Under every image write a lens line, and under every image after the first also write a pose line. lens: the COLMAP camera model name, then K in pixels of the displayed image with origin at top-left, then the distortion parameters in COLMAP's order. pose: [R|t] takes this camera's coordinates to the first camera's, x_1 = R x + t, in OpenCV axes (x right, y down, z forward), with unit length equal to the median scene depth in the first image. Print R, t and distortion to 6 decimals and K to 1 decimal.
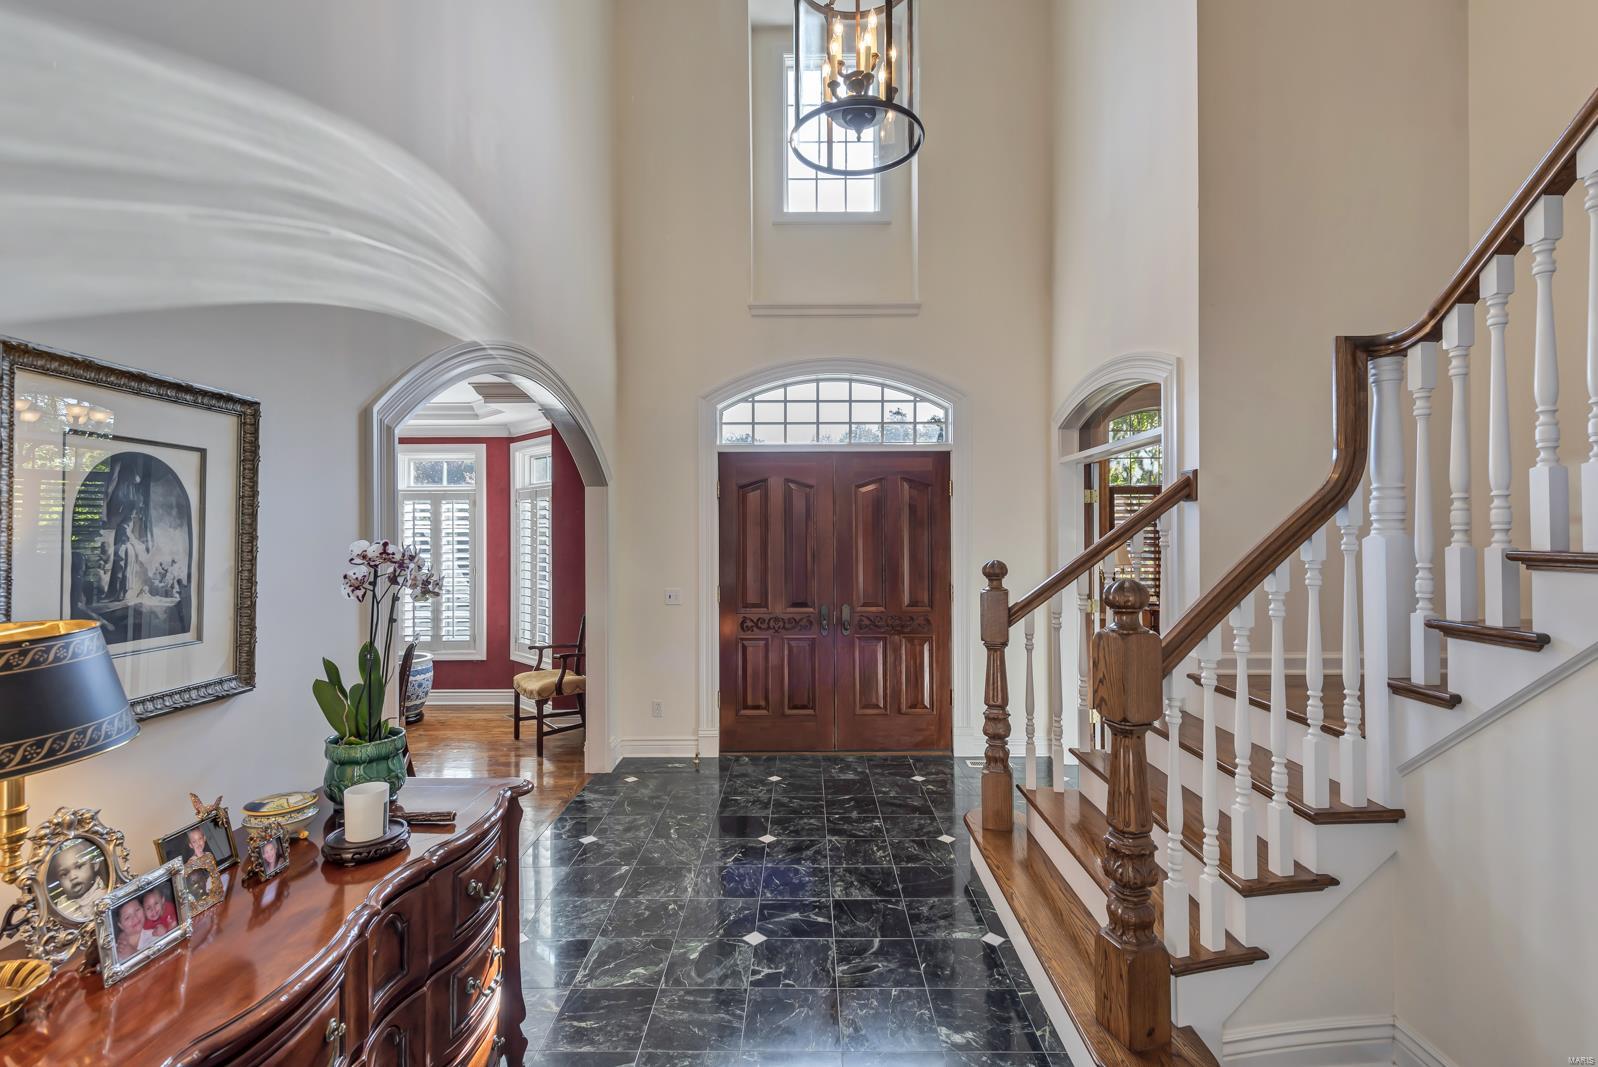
lens RADIAL K [[723.7, 0, 804.6], [0, 723.7, 528.4], [0, 0, 1]] dist [0.001552, 0.000014]
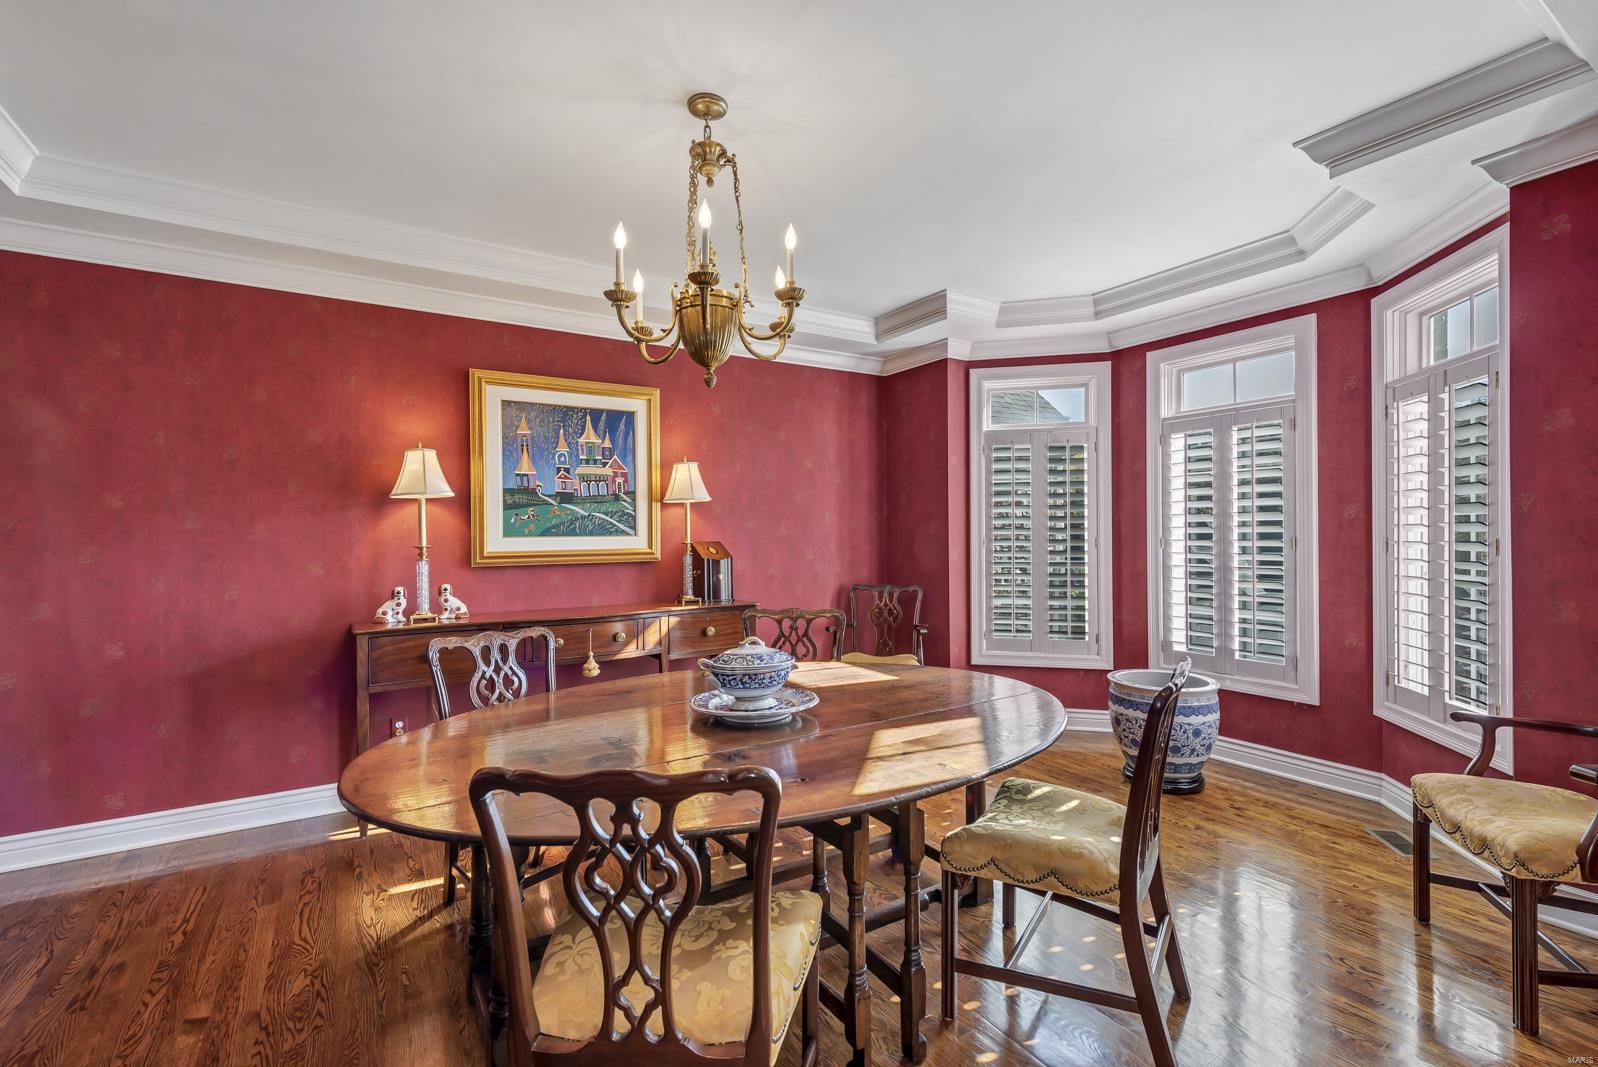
lens RADIAL K [[699.2, 0, 799.6], [0, 699.2, 529.3], [0, 0, 1]] dist [0.005122, -0.001044]
pose [[0.537871, 0.003398, -0.843020, -0.220245], [0.010629, 0.999885, 0.010812, 0.041865], [0.842960, -0.014776, 0.537773, 0.414194]]
